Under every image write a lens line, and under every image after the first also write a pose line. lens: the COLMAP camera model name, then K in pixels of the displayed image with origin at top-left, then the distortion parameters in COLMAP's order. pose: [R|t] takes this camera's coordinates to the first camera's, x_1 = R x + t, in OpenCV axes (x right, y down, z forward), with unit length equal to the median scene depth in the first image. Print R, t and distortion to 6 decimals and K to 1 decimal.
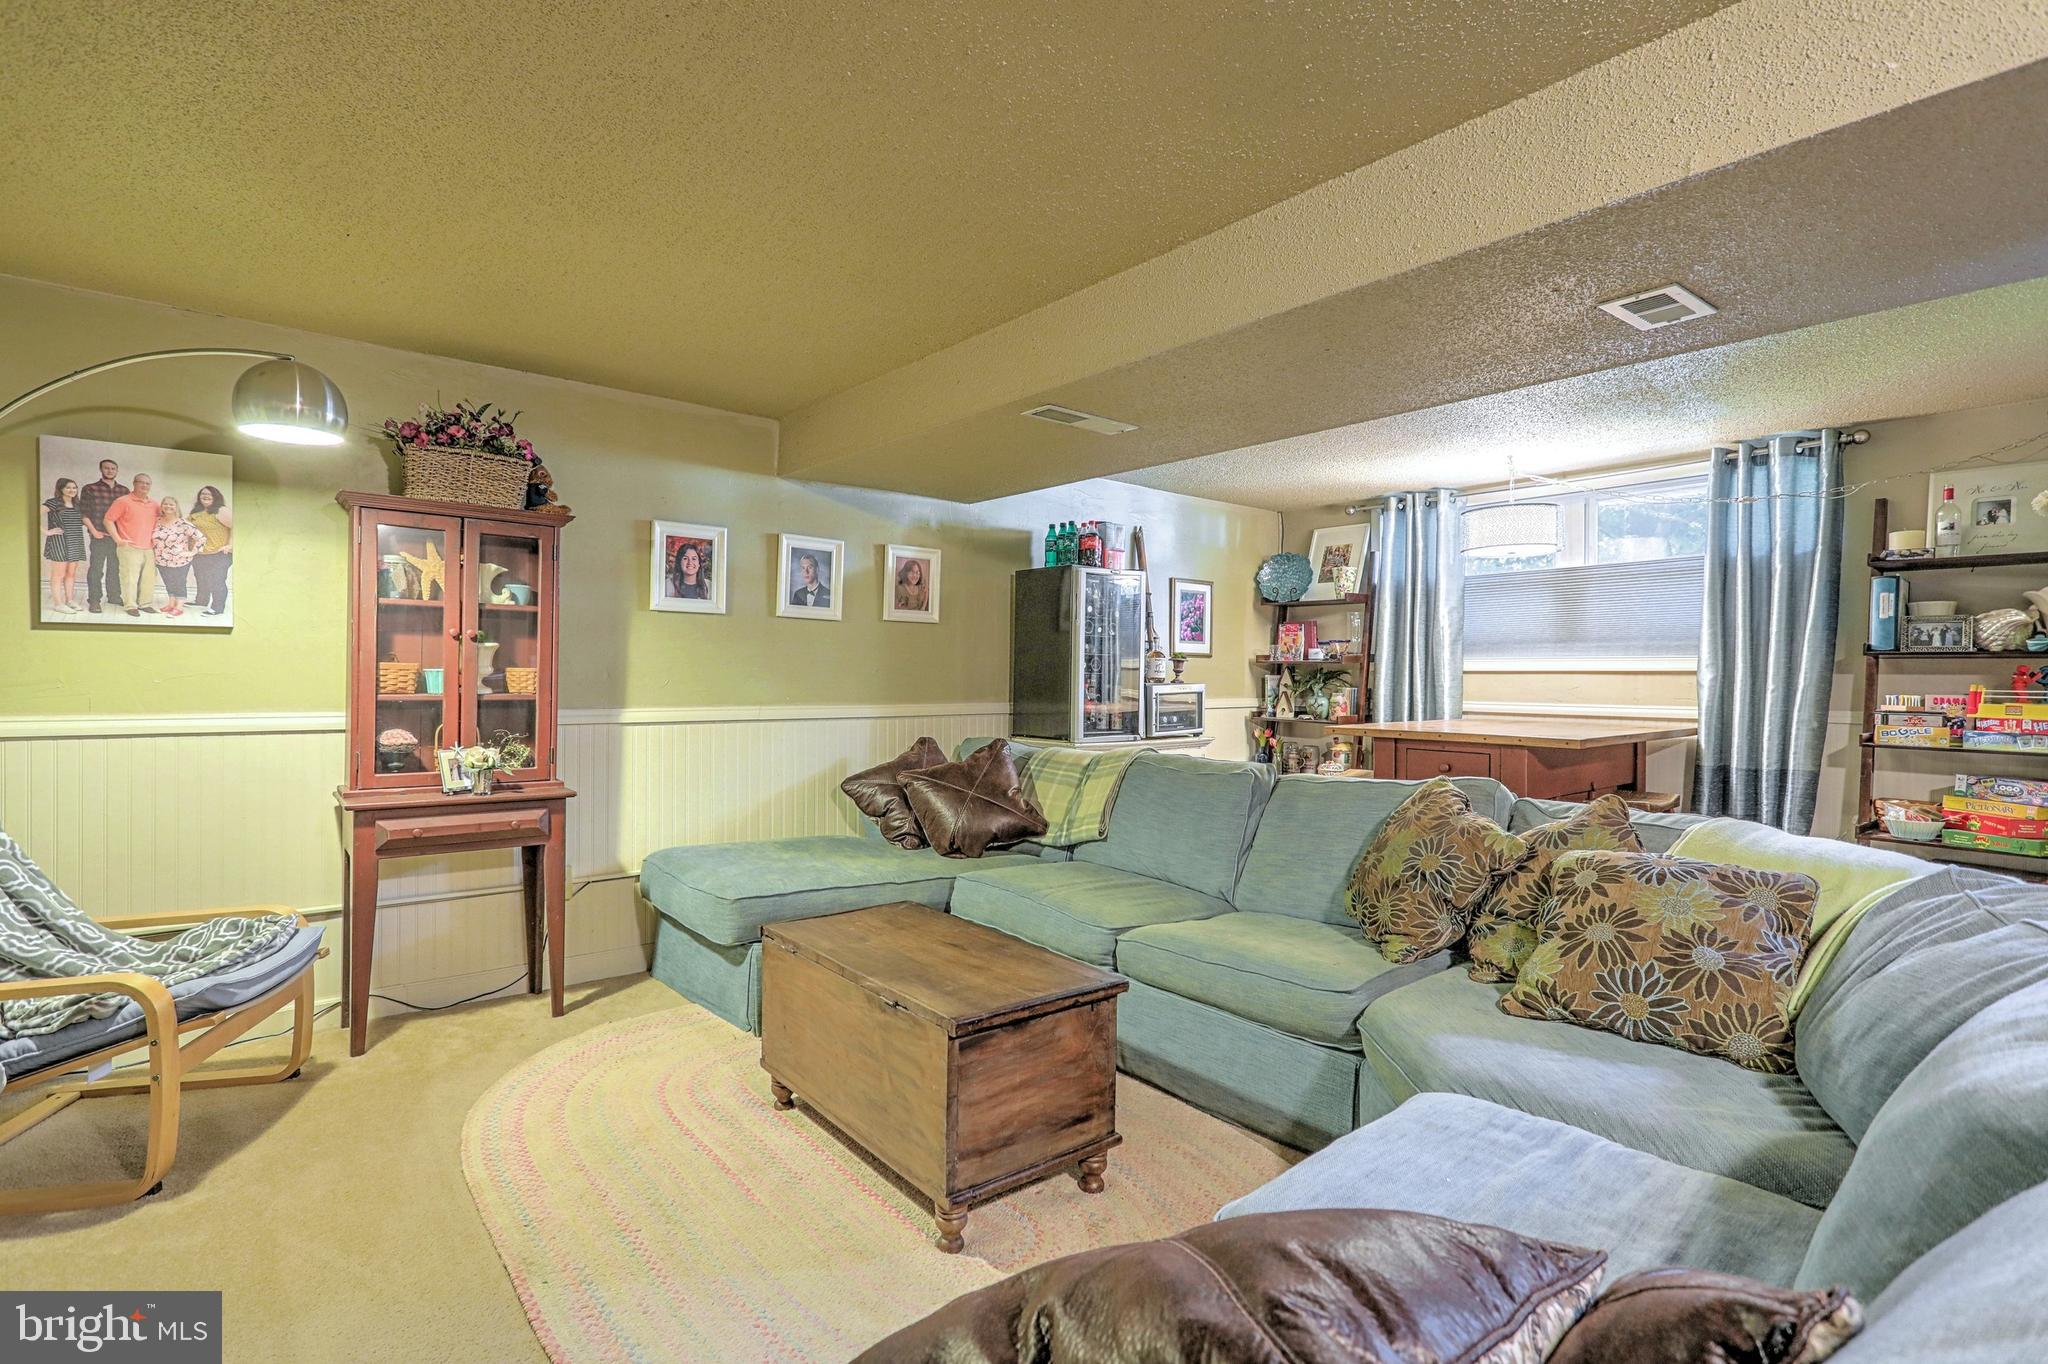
lens RADIAL K [[969.3, 0, 1016.5], [0, 969.3, 684.6], [0, 0, 1]] dist [-0.003692, 0.004842]
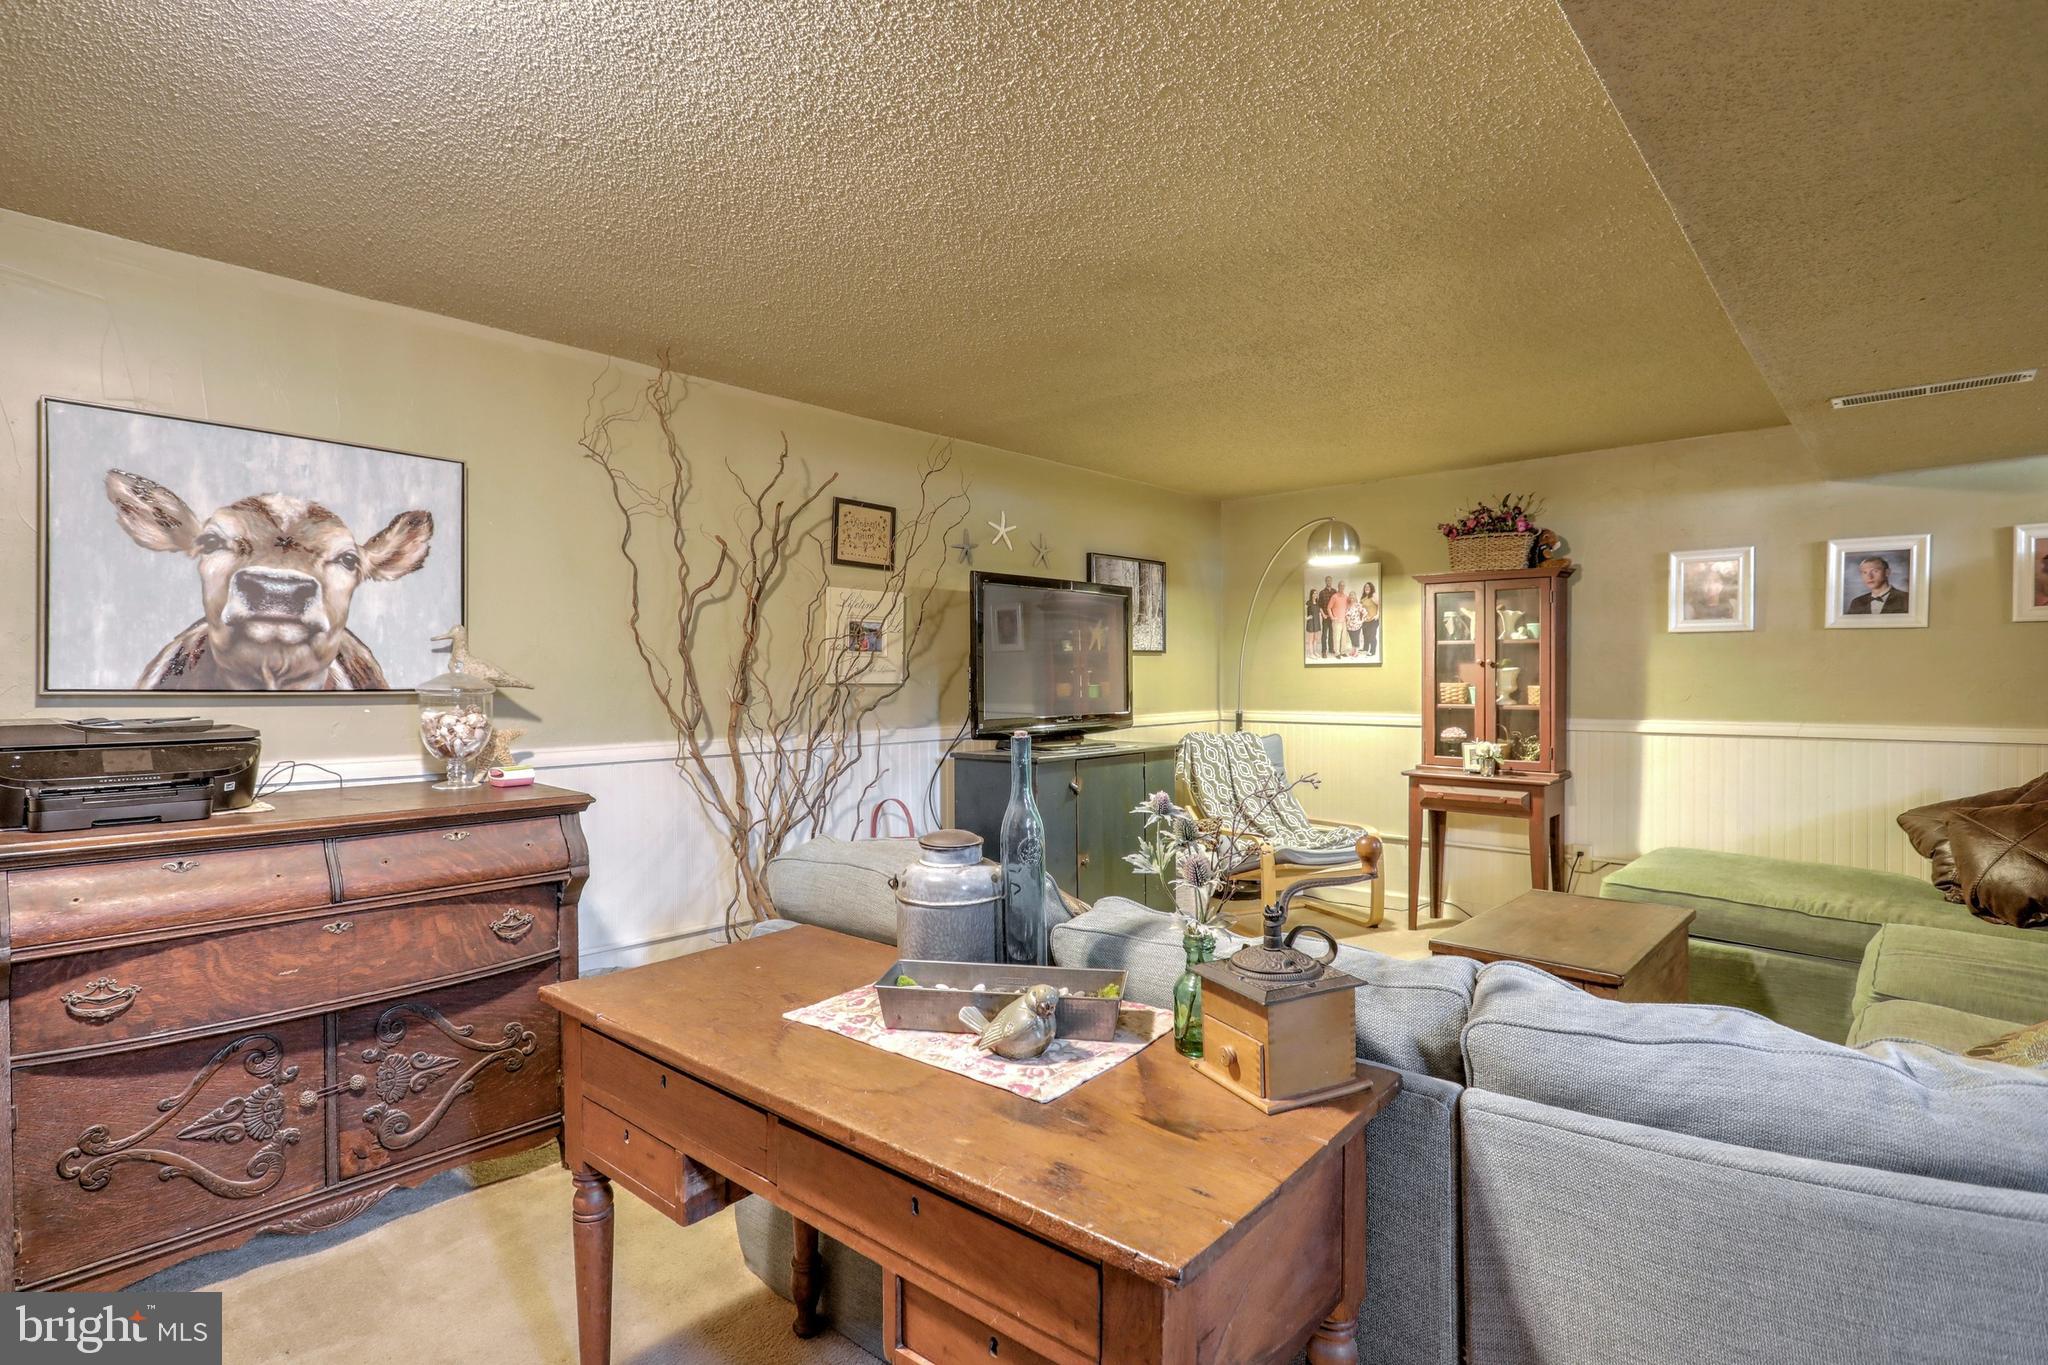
lens RADIAL K [[1025.0, 0, 1024.0], [0, 1025.0, 682.5], [0, 0, 1]] dist [0.018613, 0.000913]
pose [[0.161768, -0.002688, -0.986825, 0.762430], [-0.002791, 0.999991, -0.003181, -0.015023], [0.986825, 0.003269, 0.161759, 0.079959]]
